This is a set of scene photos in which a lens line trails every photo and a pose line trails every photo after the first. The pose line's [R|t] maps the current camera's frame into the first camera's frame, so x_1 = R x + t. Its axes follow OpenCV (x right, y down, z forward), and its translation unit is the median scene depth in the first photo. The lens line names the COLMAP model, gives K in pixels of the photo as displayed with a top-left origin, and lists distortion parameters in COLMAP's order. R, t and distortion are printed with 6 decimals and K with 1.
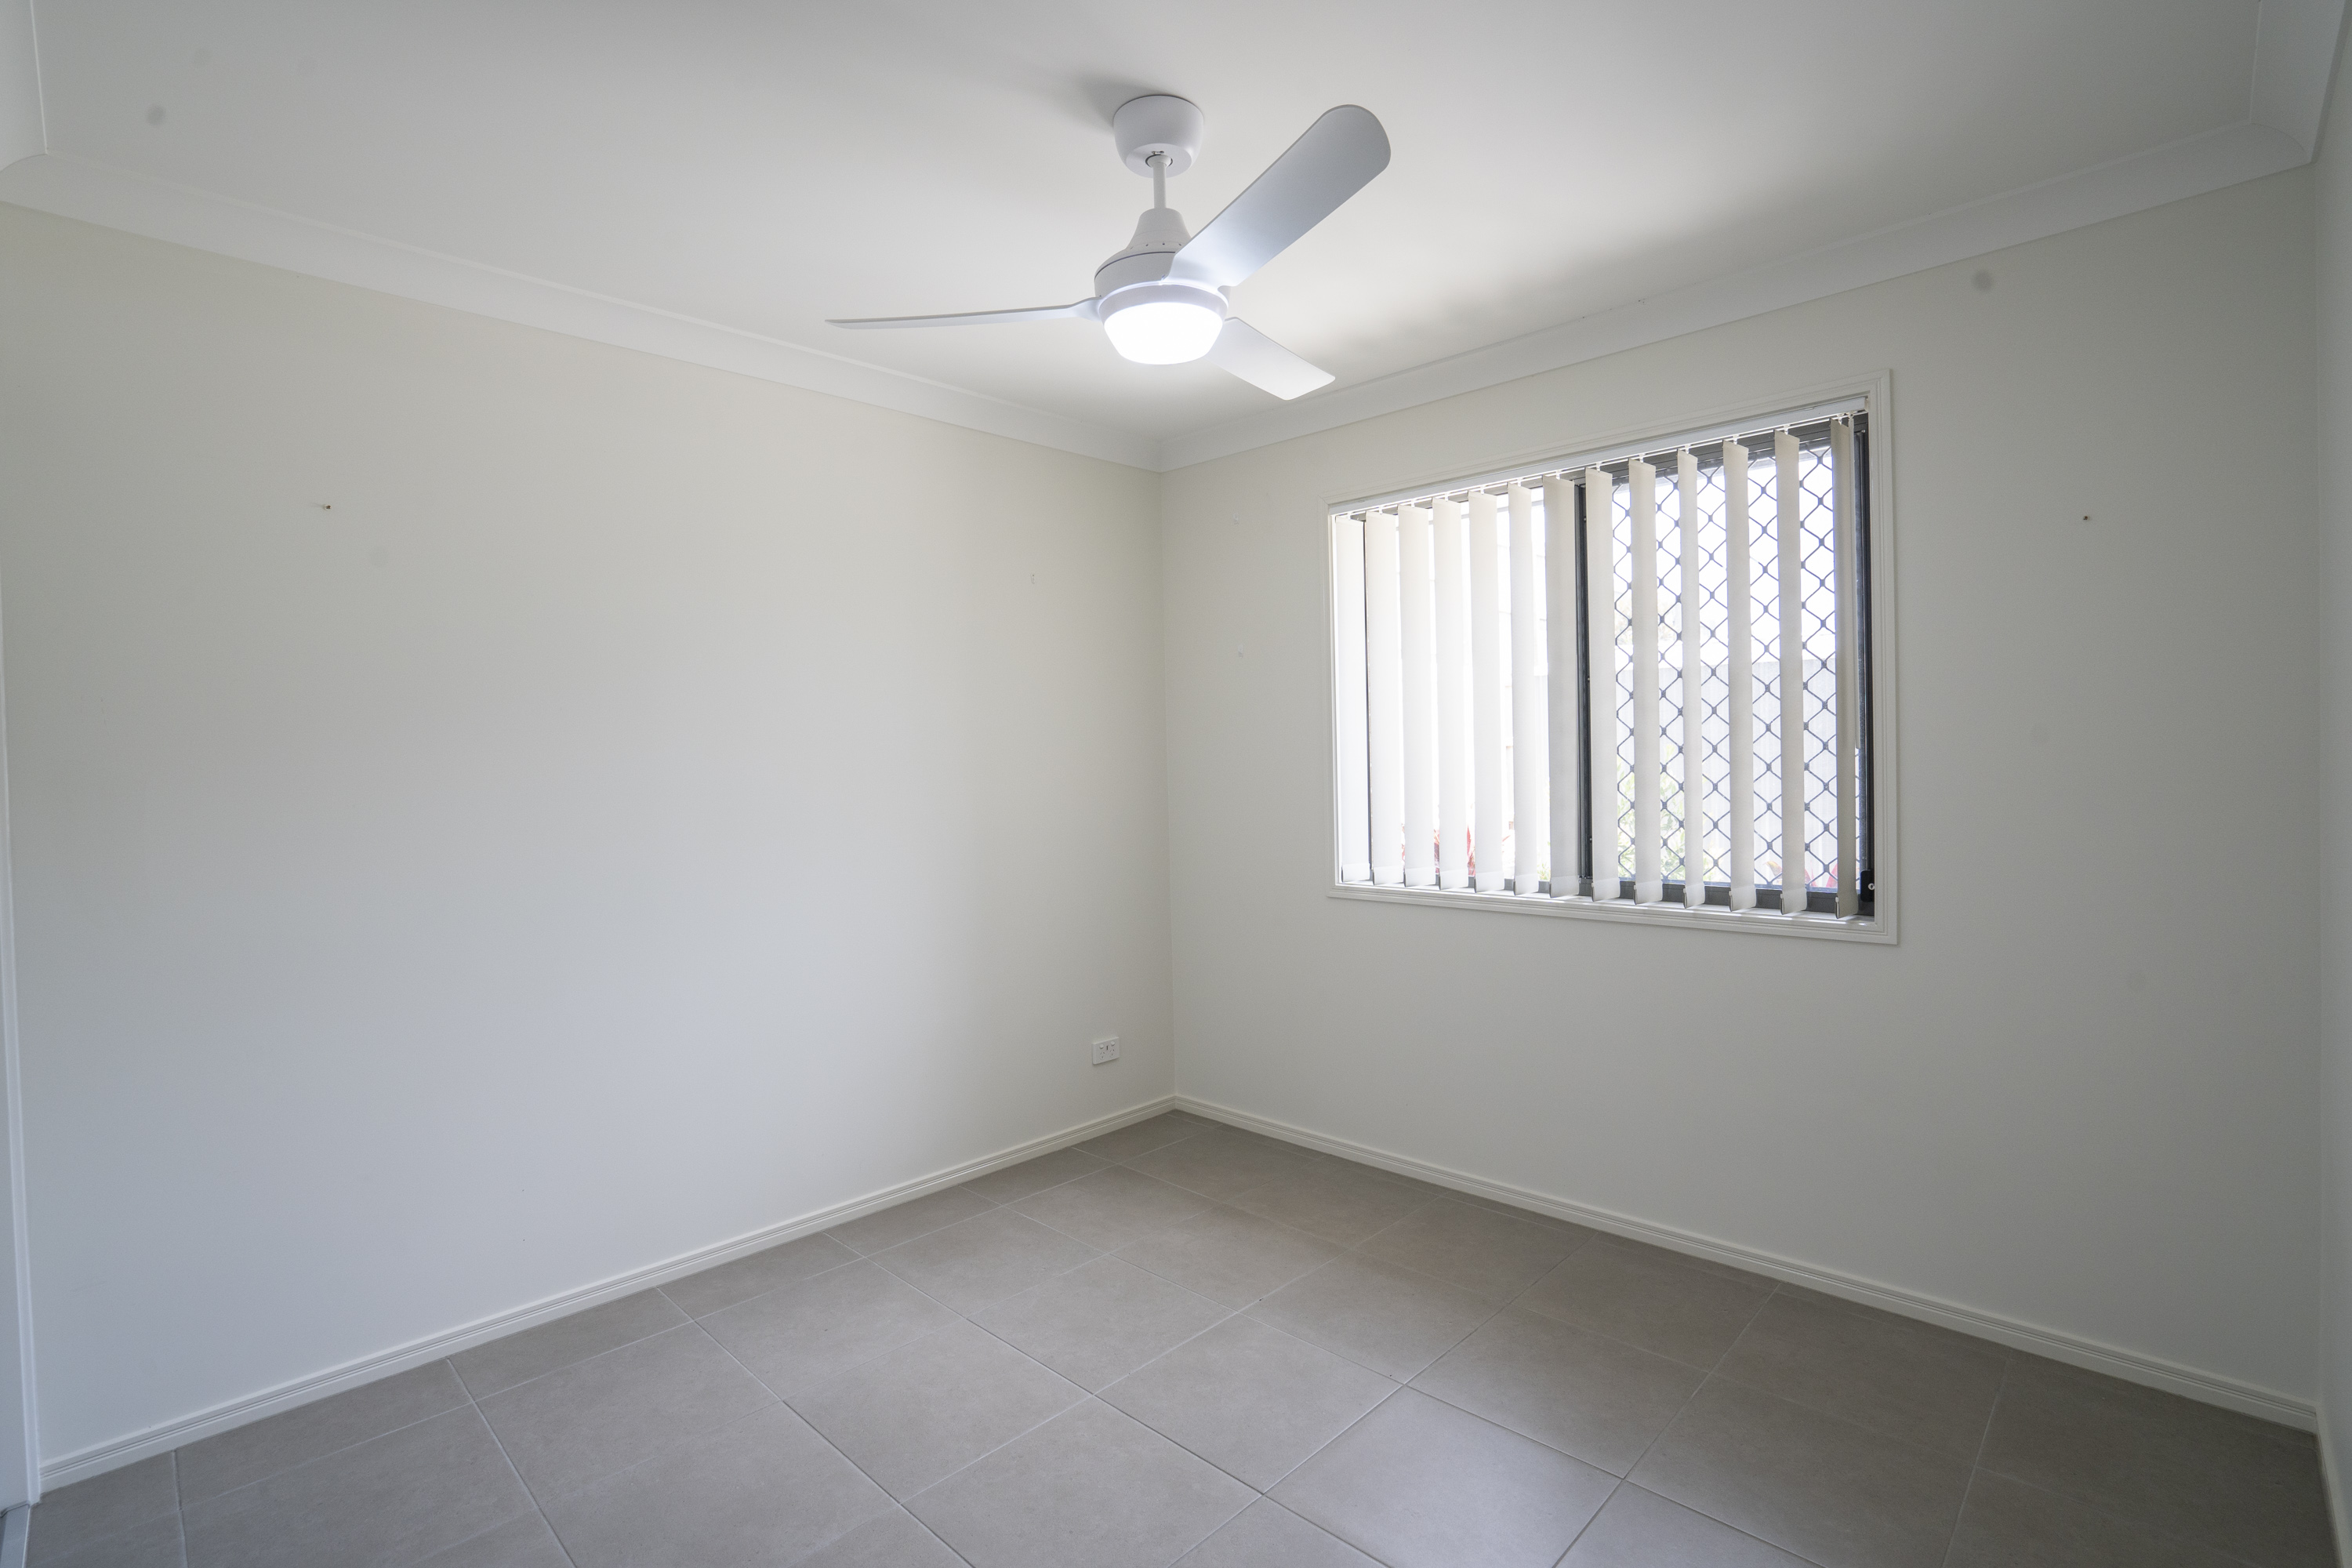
lens RADIAL K [[1272.7, 0, 1176.0], [0, 1272.7, 773.2], [0, 0, 1]] dist [0.073875, -0.000423]
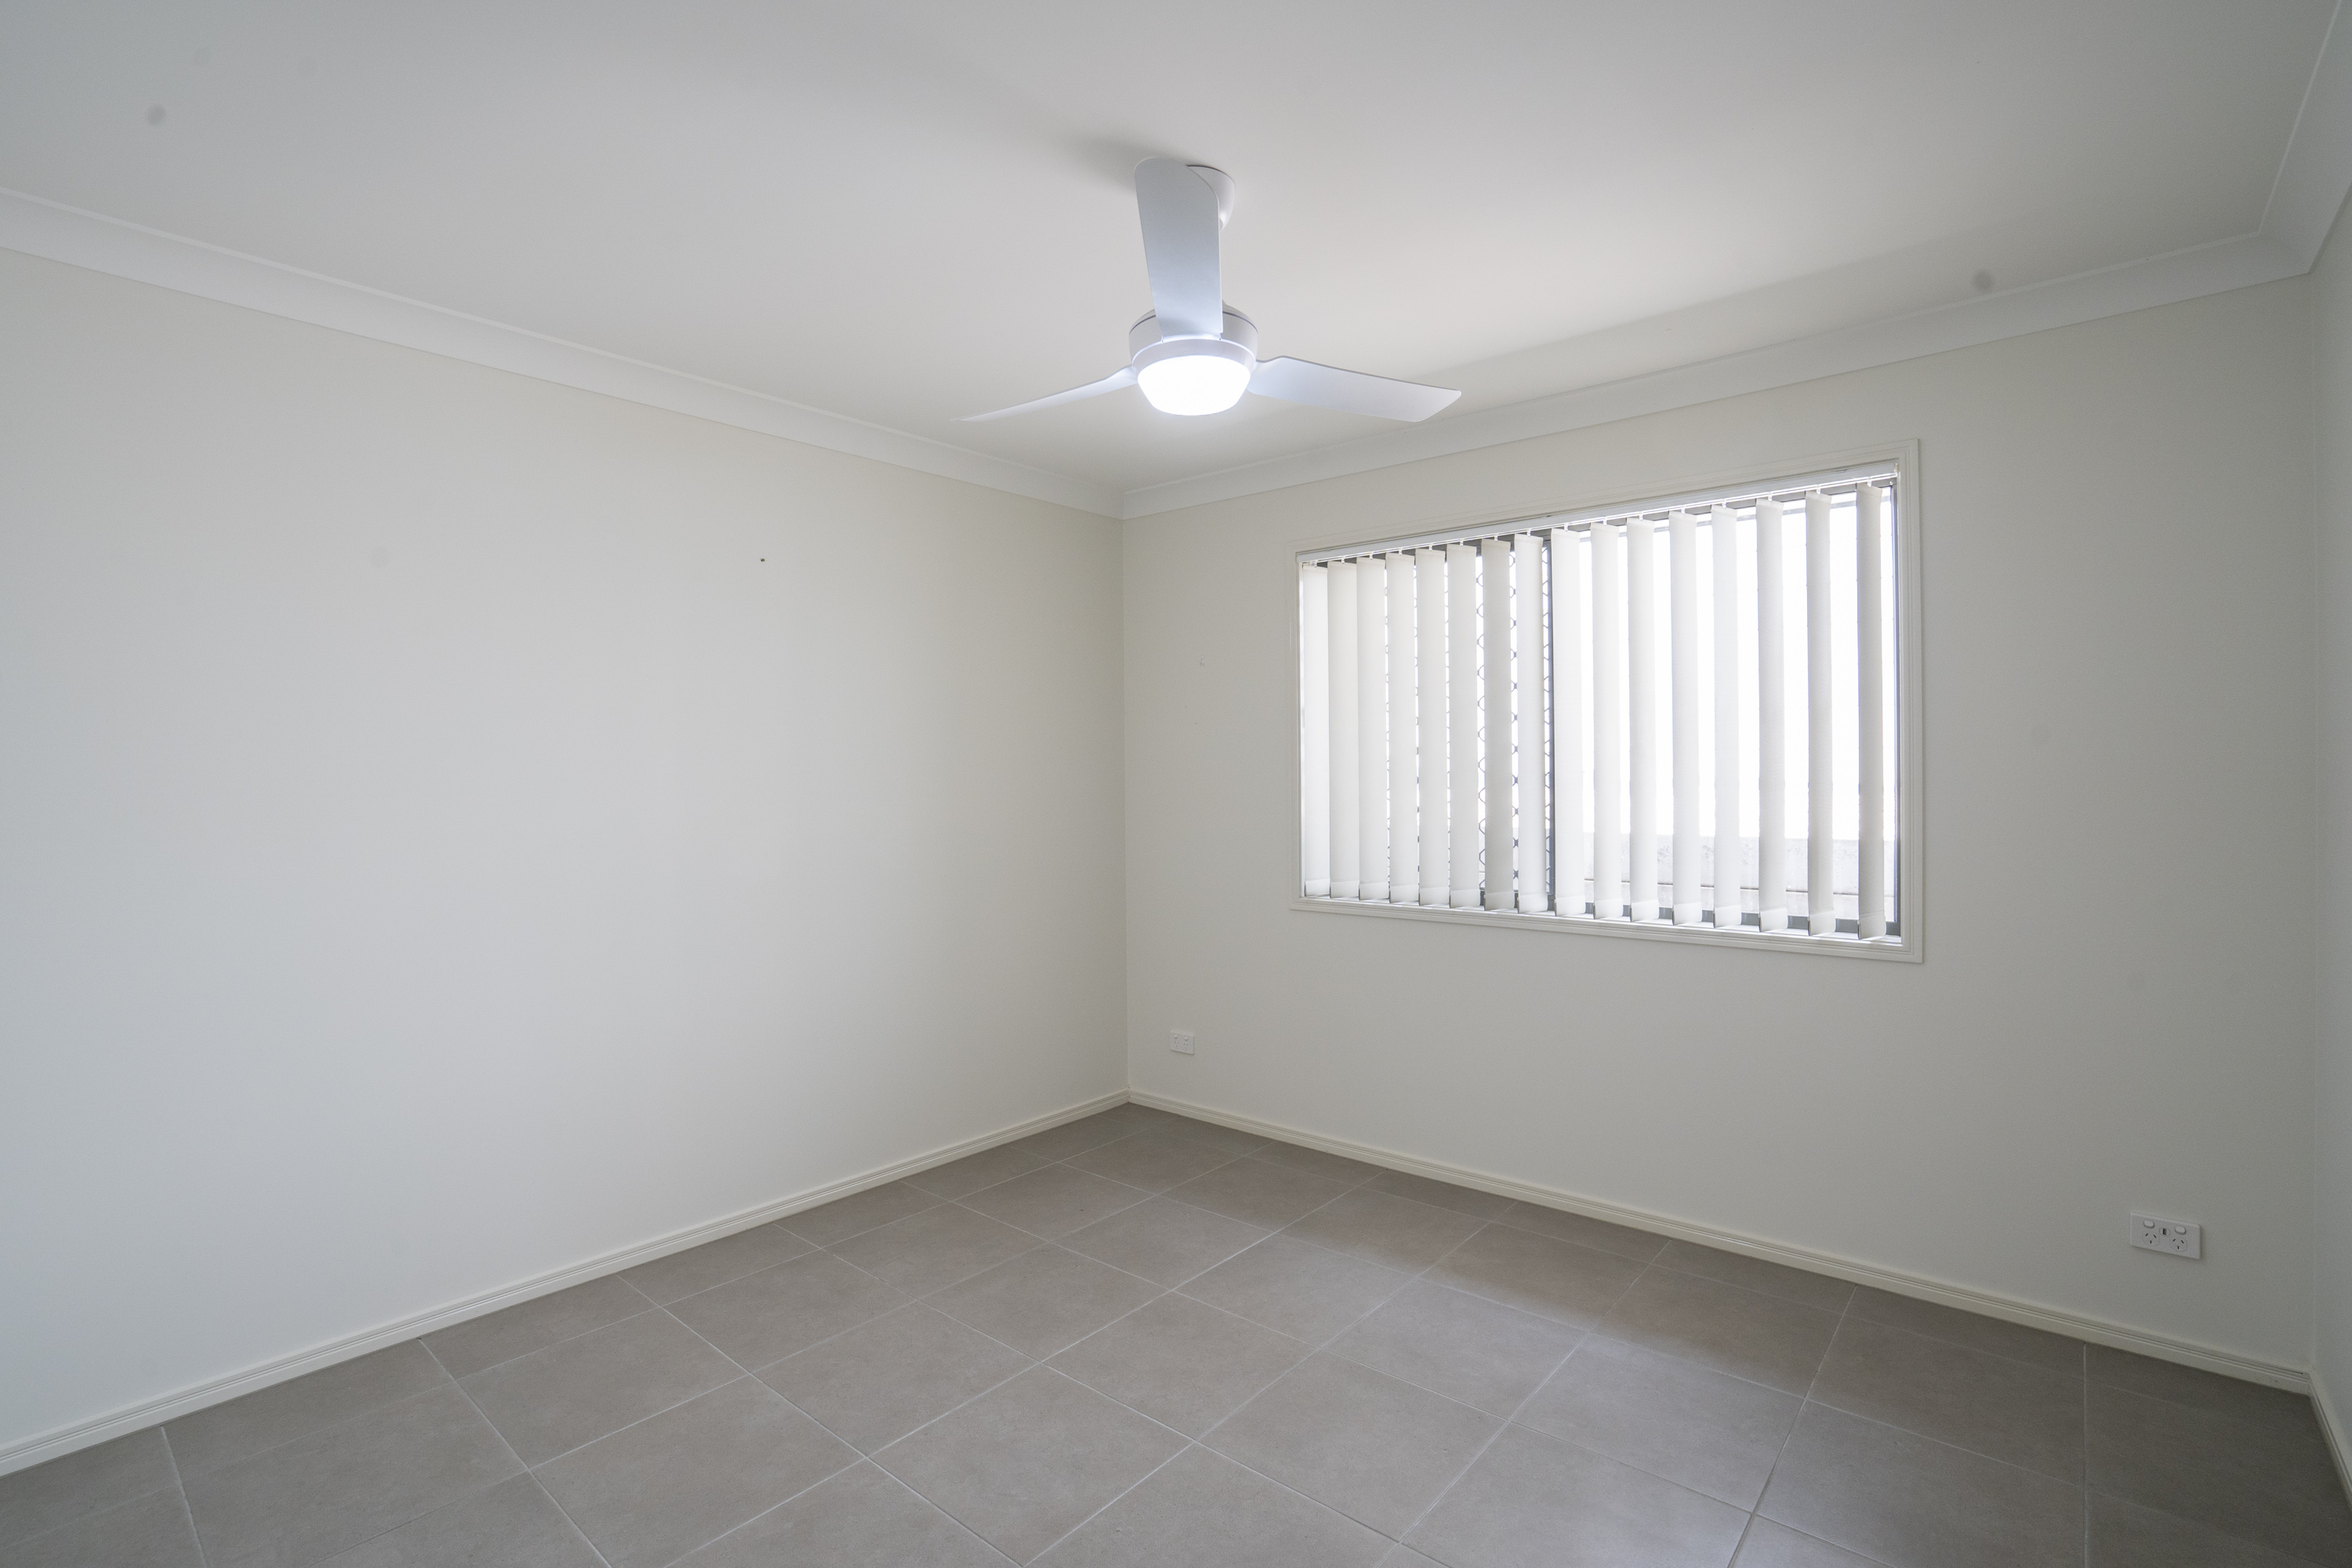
lens RADIAL K [[1071.1, 0, 1176.0], [0, 1071.1, 784.0], [0, 0, 1]] dist [0.000737, 0.010484]
pose [[0.991089, 0.014905, 0.132364, -0.180950], [-0.013517, 0.999844, -0.011383, 0.001335], [-0.132513, 0.009492, 0.991136, 0.181042]]
